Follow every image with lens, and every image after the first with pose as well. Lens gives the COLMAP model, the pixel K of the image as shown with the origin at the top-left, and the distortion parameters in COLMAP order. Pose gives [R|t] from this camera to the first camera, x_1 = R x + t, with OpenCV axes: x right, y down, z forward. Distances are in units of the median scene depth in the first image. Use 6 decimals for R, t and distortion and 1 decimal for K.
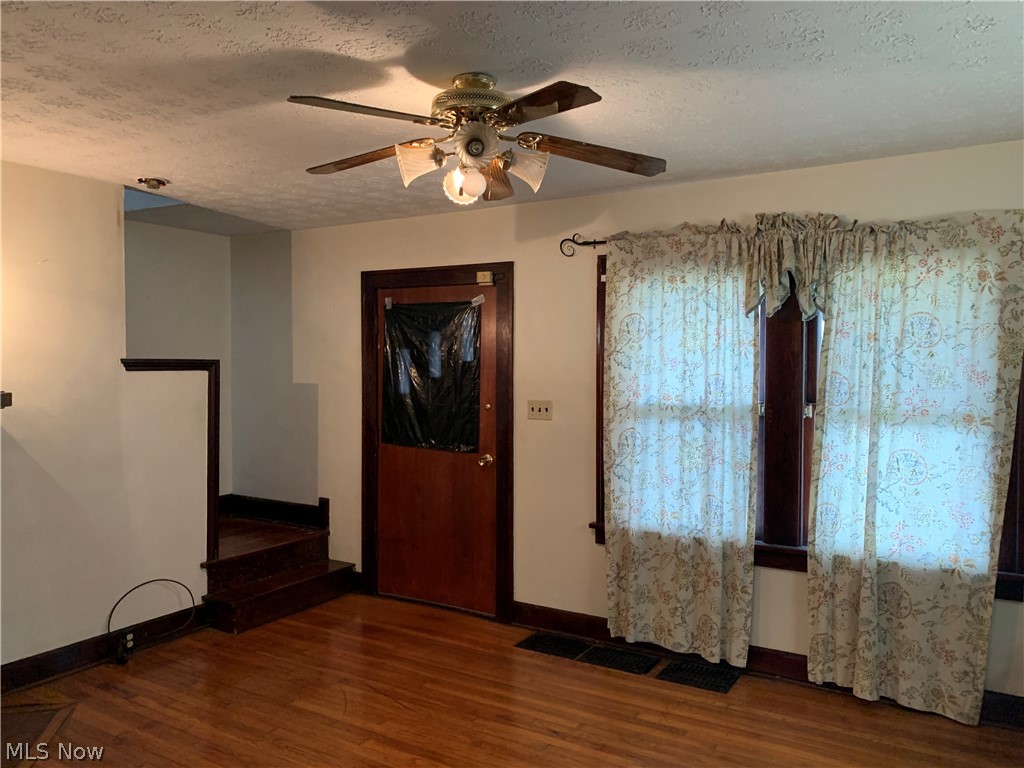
lens RADIAL K [[760.5, 0, 512.0], [0, 760.5, 384.0], [0, 0, 1]] dist [0.002910, -0.024832]
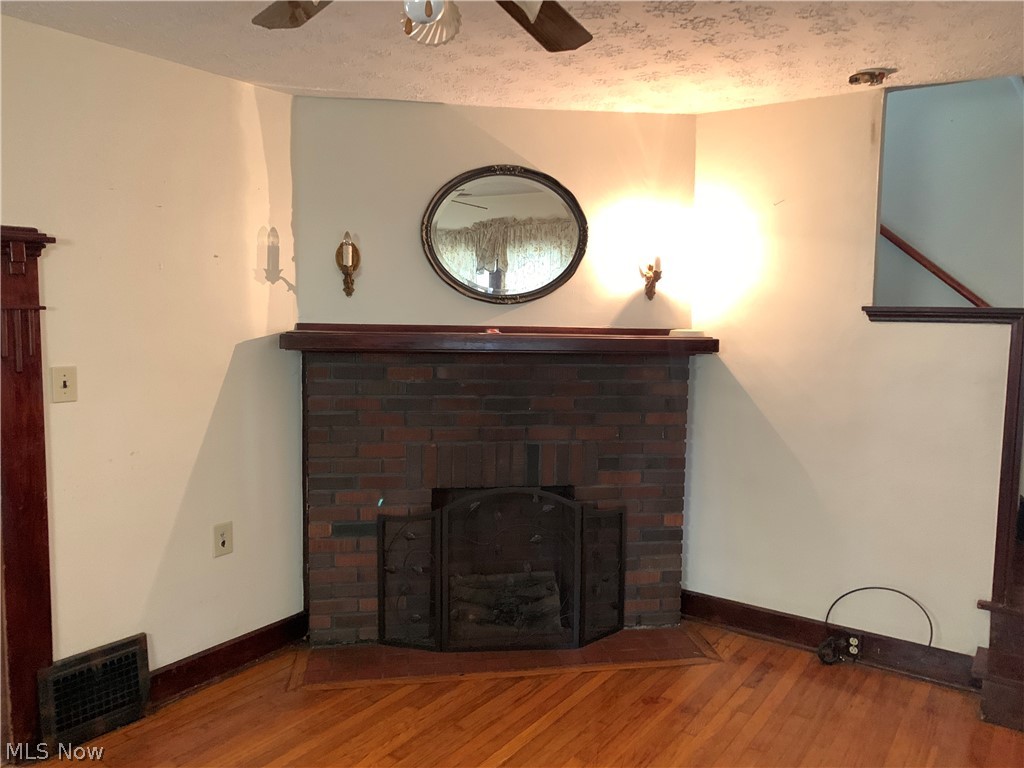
lens RADIAL K [[767.7, 0, 527.8], [0, 767.7, 364.6], [0, 0, 1]] dist [0.046934, -0.062487]
pose [[-0.061394, 0.071667, -0.995537, 0.365954], [-0.041723, 0.996363, 0.074299, -0.018320], [0.997241, 0.046098, -0.058180, 0.726916]]
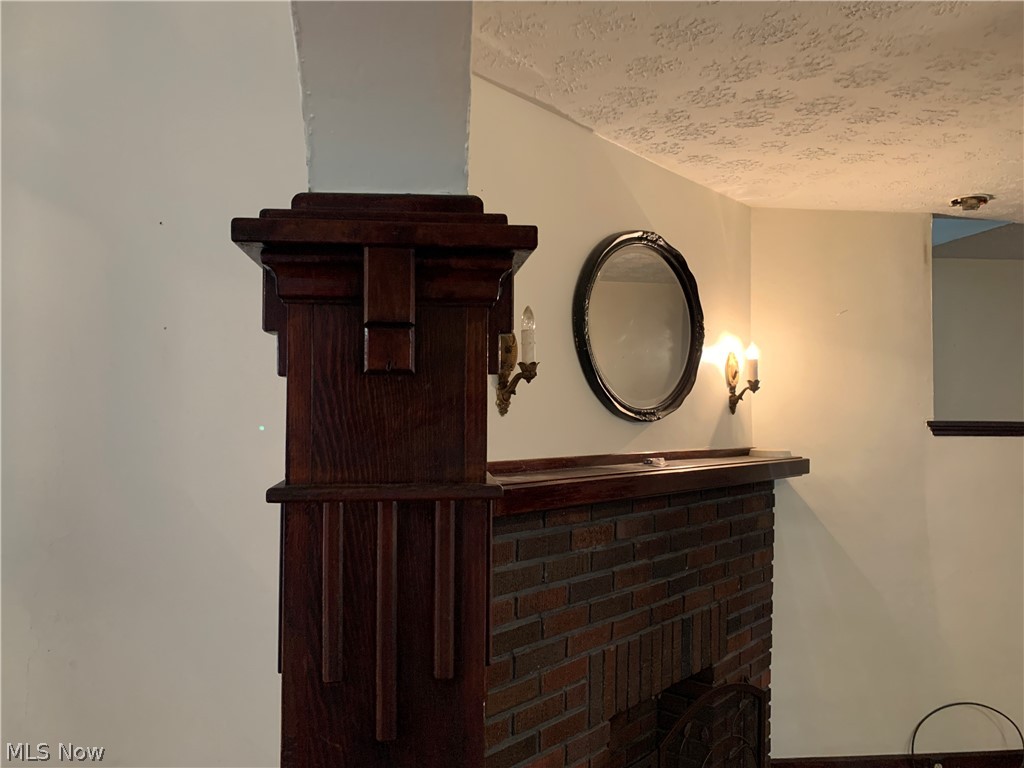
lens RADIAL K [[774.3, 0, 512.0], [0, 774.3, 384.0], [0, 0, 1]] dist [0.011694, -0.012346]
pose [[0.593868, -0.025242, -0.804167, -0.106841], [-0.030792, 0.998062, -0.054067, -0.014534], [0.803973, 0.056871, 0.591940, 0.137378]]
